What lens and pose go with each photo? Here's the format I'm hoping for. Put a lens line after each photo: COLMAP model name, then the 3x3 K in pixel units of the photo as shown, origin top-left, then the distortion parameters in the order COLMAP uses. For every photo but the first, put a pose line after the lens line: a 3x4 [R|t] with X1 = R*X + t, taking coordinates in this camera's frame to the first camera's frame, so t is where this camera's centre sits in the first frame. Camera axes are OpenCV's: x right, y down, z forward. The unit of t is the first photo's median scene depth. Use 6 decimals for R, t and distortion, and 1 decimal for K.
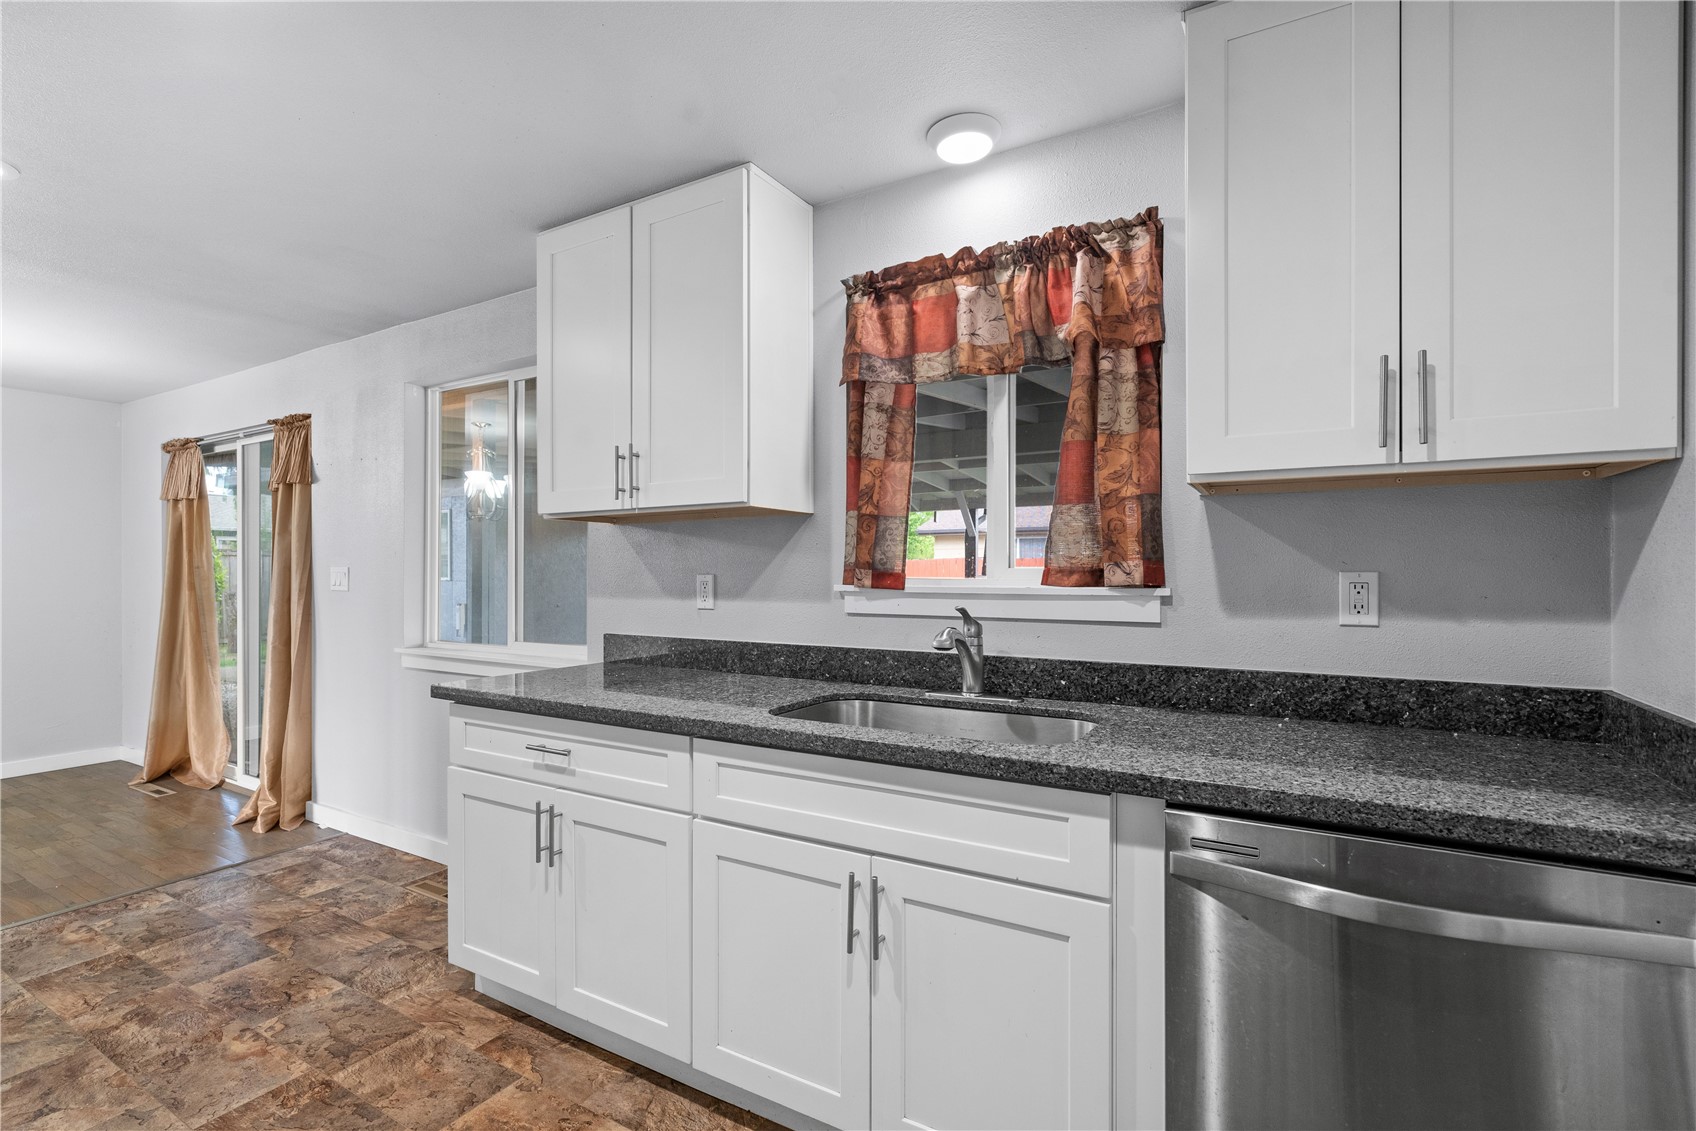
lens RADIAL K [[783.3, 0, 847.4], [0, 783.3, 568.9], [0, 0, 1]] dist [-0.010013, 0.001528]
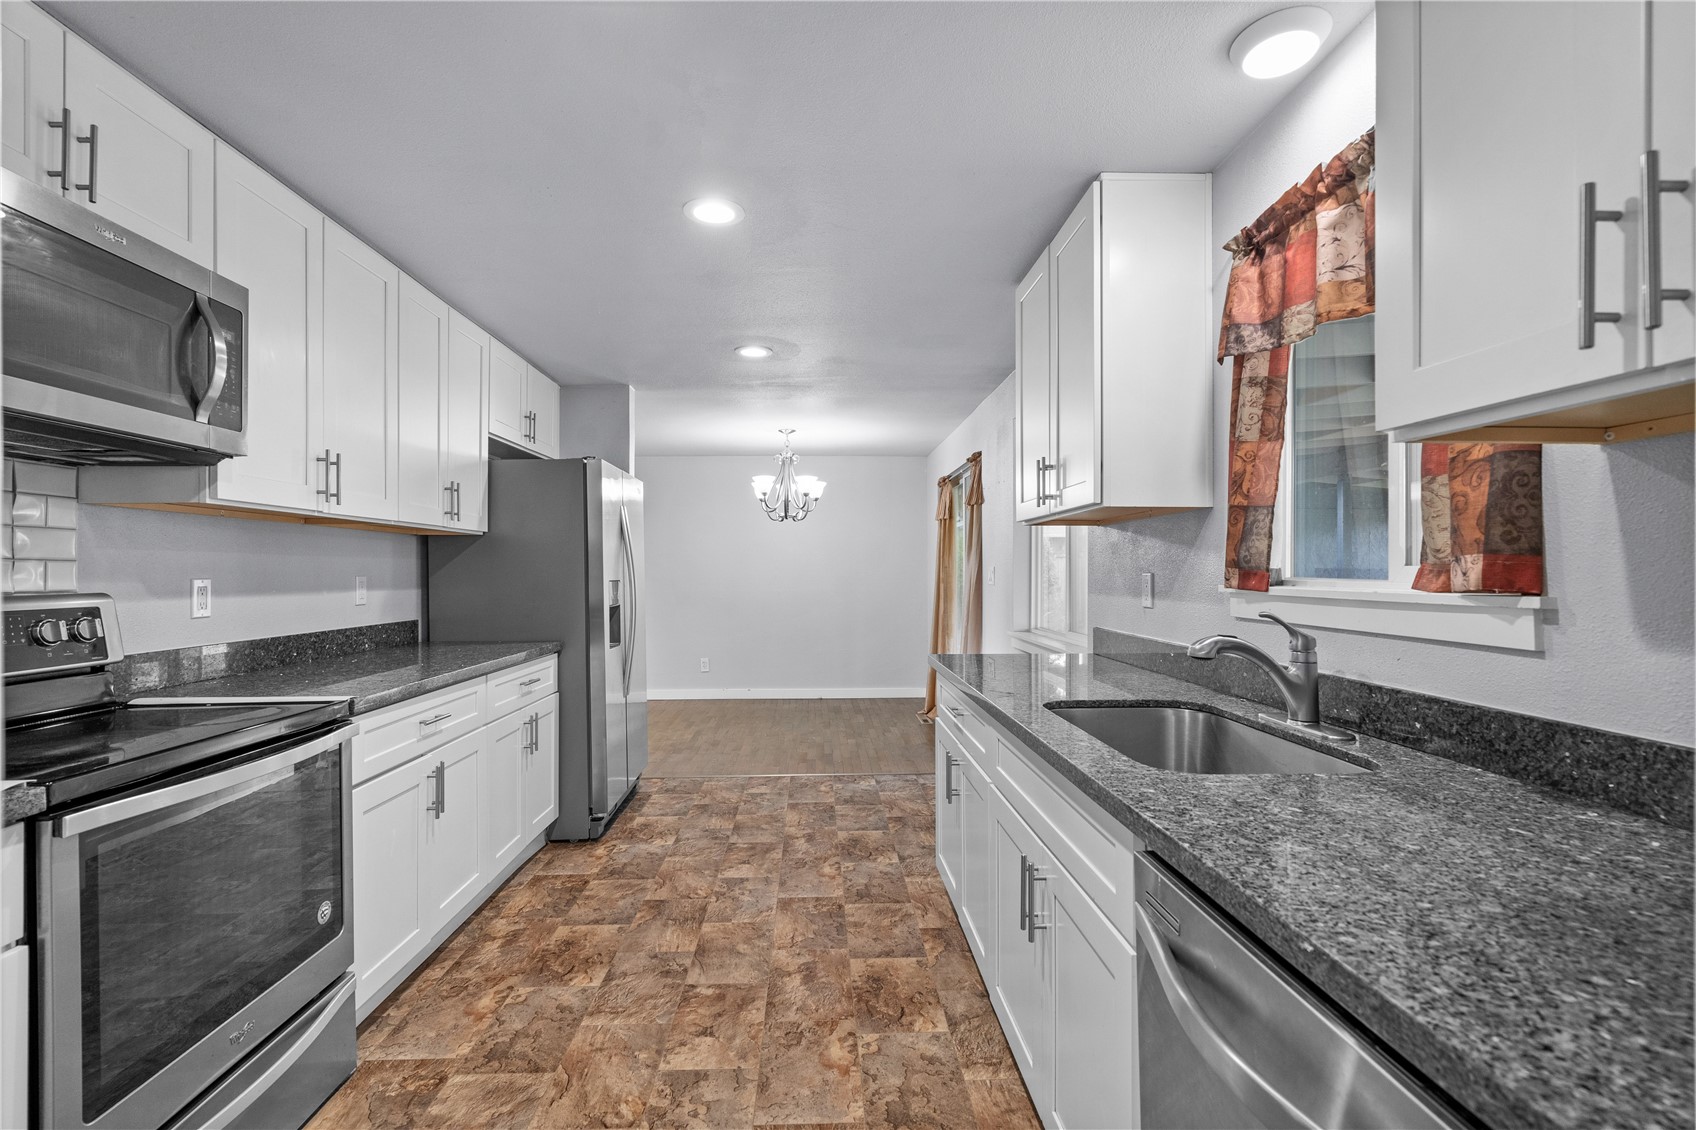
lens RADIAL K [[783.3, 0, 847.2], [0, 783.3, 566.8], [0, 0, 1]] dist [-0.010013, 0.001528]
pose [[0.541362, -0.001922, -0.840787, 0.534473], [-0.000611, 0.999996, -0.002679, 0.001877], [0.840789, 0.001964, 0.541359, 0.156598]]
